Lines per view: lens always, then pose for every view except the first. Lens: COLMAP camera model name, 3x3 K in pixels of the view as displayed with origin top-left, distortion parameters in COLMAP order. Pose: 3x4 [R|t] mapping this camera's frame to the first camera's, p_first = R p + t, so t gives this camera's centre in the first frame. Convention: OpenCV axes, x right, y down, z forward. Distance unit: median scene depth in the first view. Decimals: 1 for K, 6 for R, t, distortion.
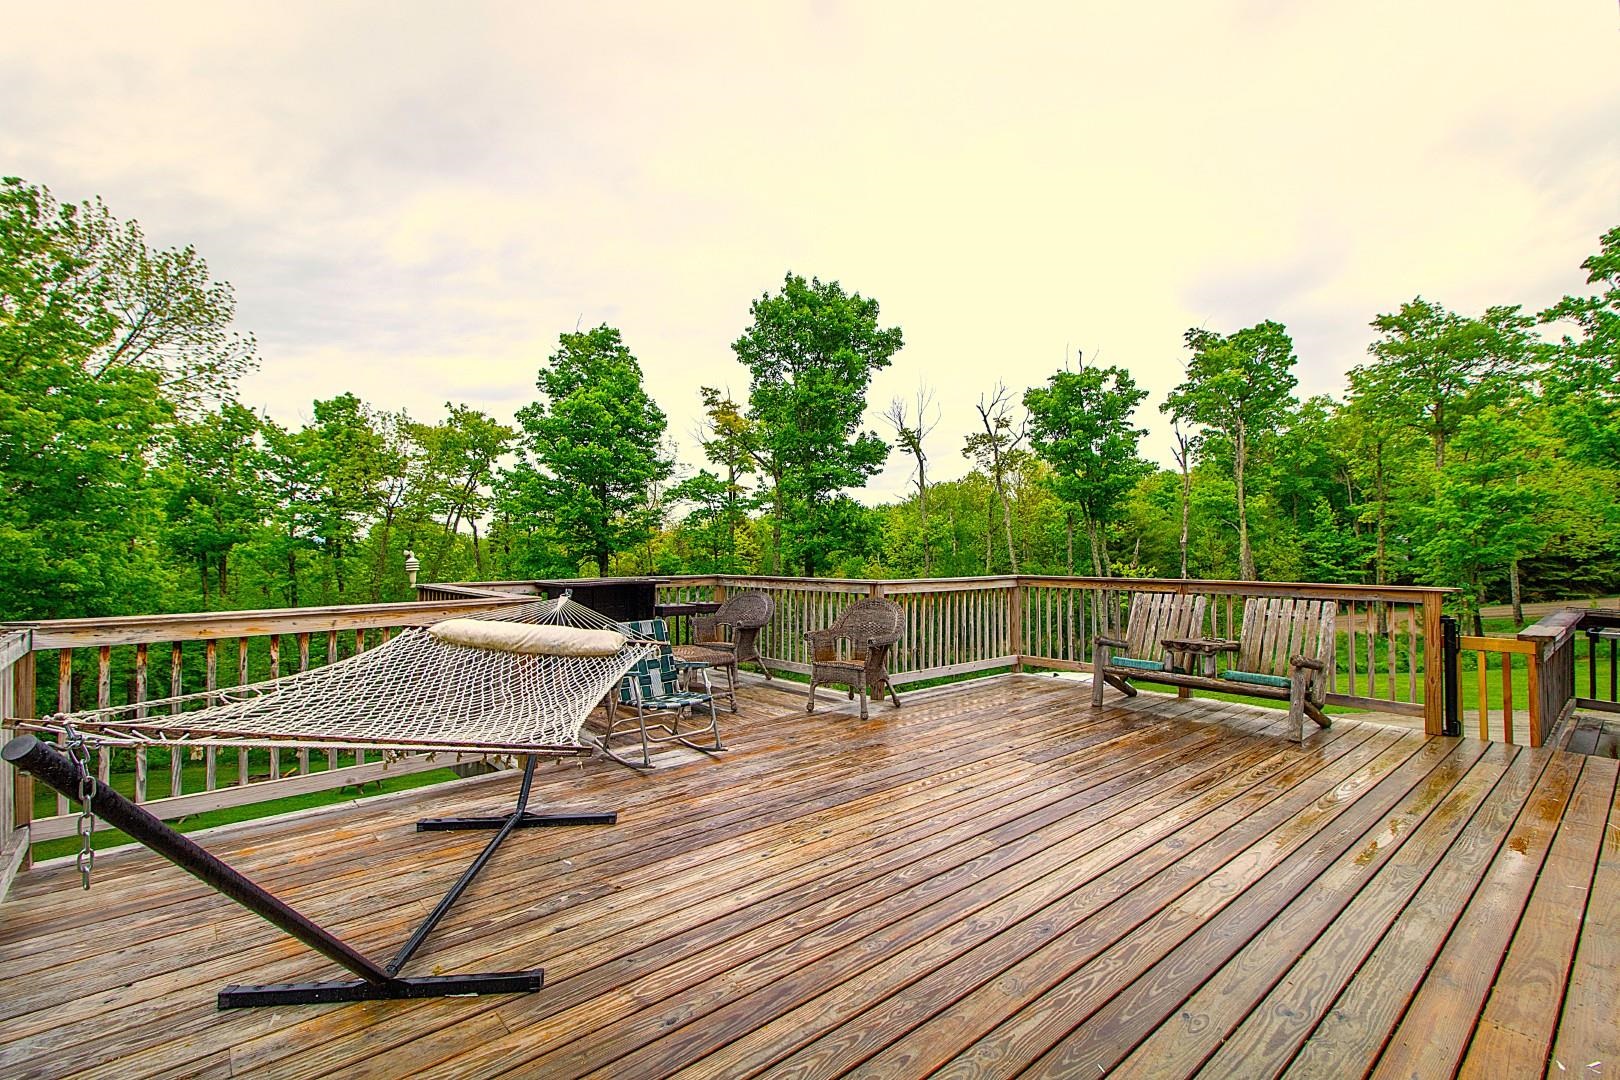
lens RADIAL K [[761.5, 0, 814.2], [0, 761.5, 531.1], [0, 0, 1]] dist [-0.000197, -0.000314]
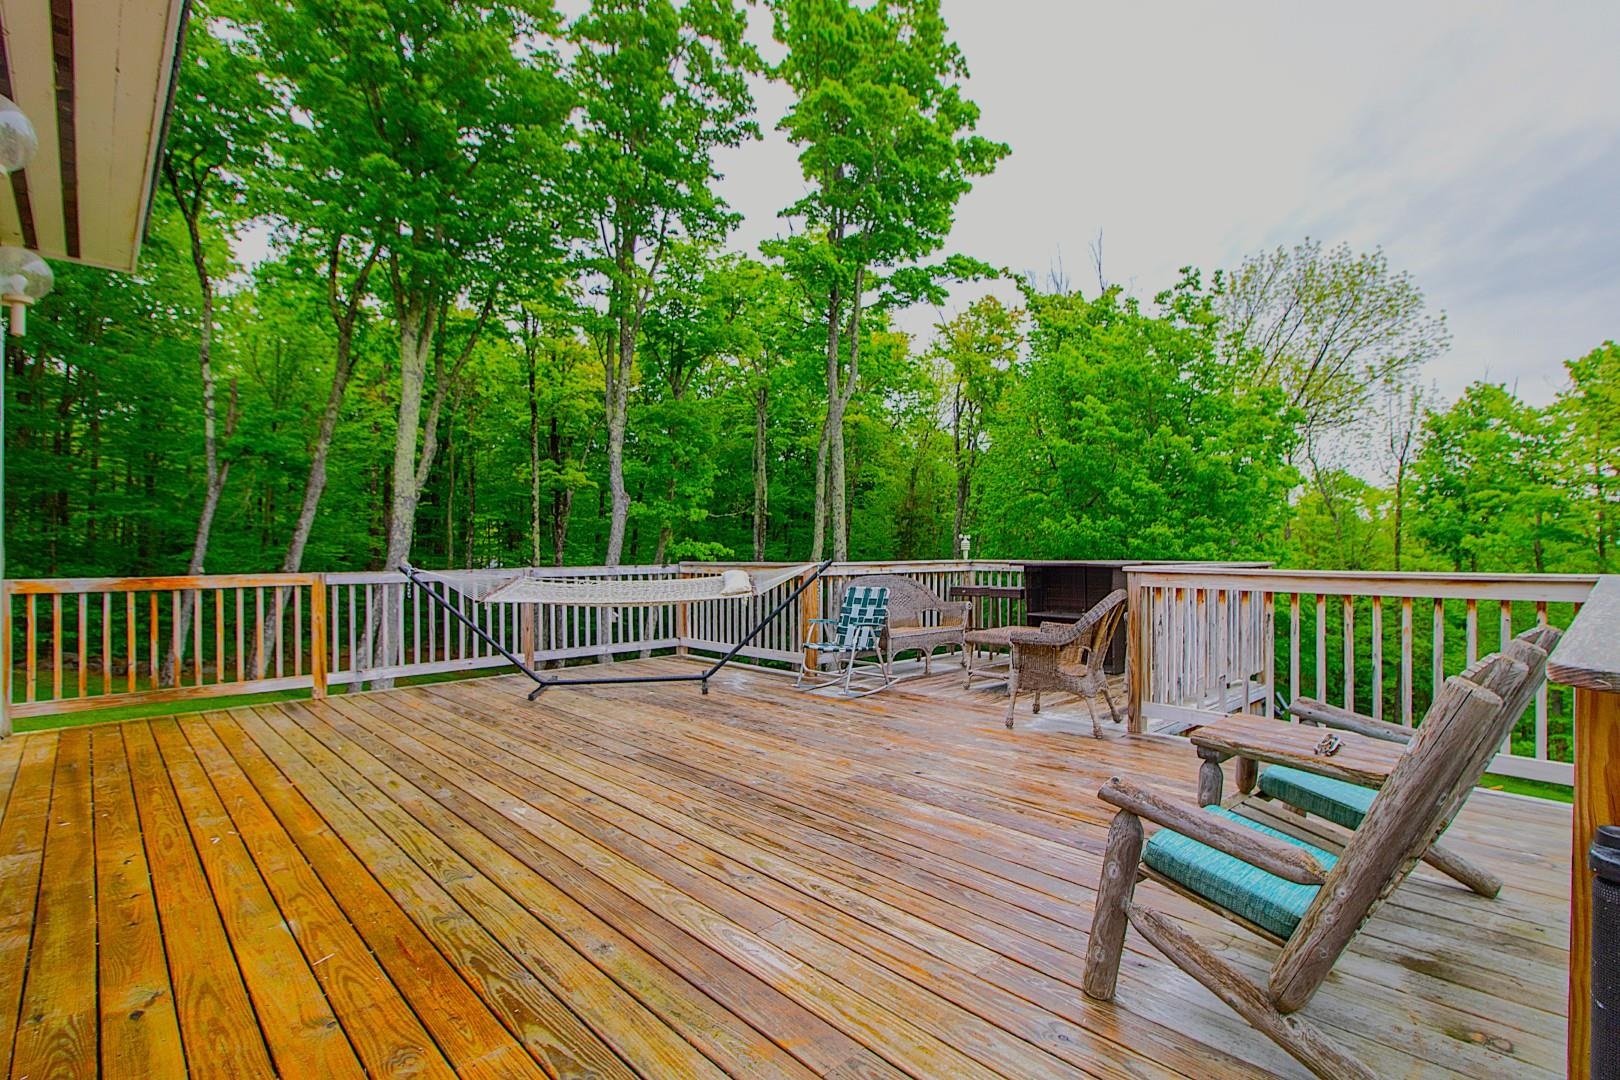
lens RADIAL K [[761.5, 0, 814.2], [0, 761.5, 531.1], [0, 0, 1]] dist [-0.000197, -0.000314]
pose [[0.035861, -0.016409, -0.999222, 1.294589], [0.028083, 0.999487, -0.015406, 0.049706], [0.998962, -0.027509, 0.036303, 1.068131]]
